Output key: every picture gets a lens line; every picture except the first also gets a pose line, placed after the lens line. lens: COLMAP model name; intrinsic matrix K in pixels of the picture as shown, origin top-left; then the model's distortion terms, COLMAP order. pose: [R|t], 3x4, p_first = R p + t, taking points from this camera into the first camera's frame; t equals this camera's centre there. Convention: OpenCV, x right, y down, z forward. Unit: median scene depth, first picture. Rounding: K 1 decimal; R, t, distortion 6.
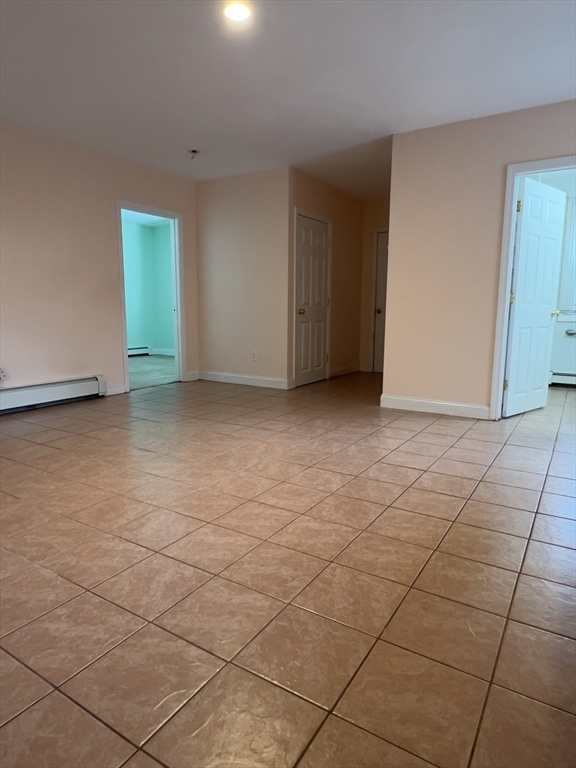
lens RADIAL K [[475.4, 0, 288.0], [0, 475.4, 384.0], [0, 0, 1]] dist [0.002160, 0.000488]
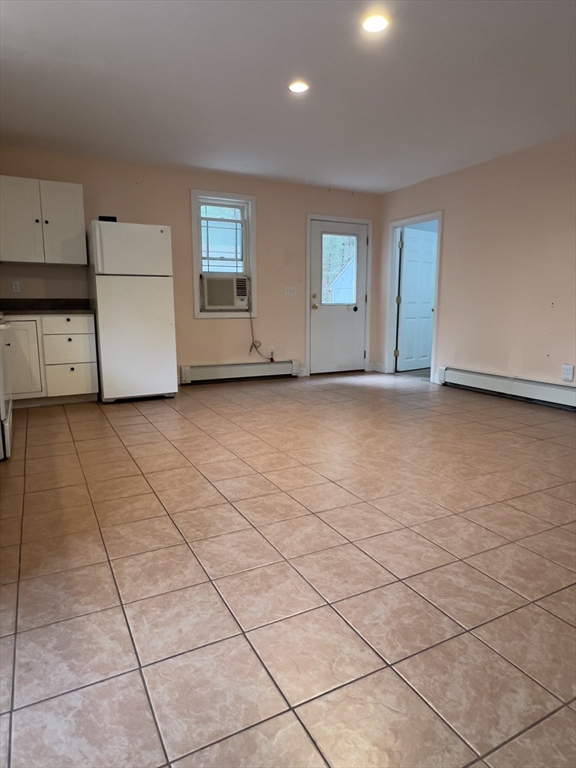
lens RADIAL K [[464.1, 0, 270.2], [0, 464.1, 397.9], [0, 0, 1]] dist [-0.002071, -0.000673]
pose [[-0.519267, 0.159885, -0.839523, 0.914338], [-0.140527, 0.952998, 0.268416, -0.222040], [0.842979, 0.257355, -0.472392, 1.408370]]
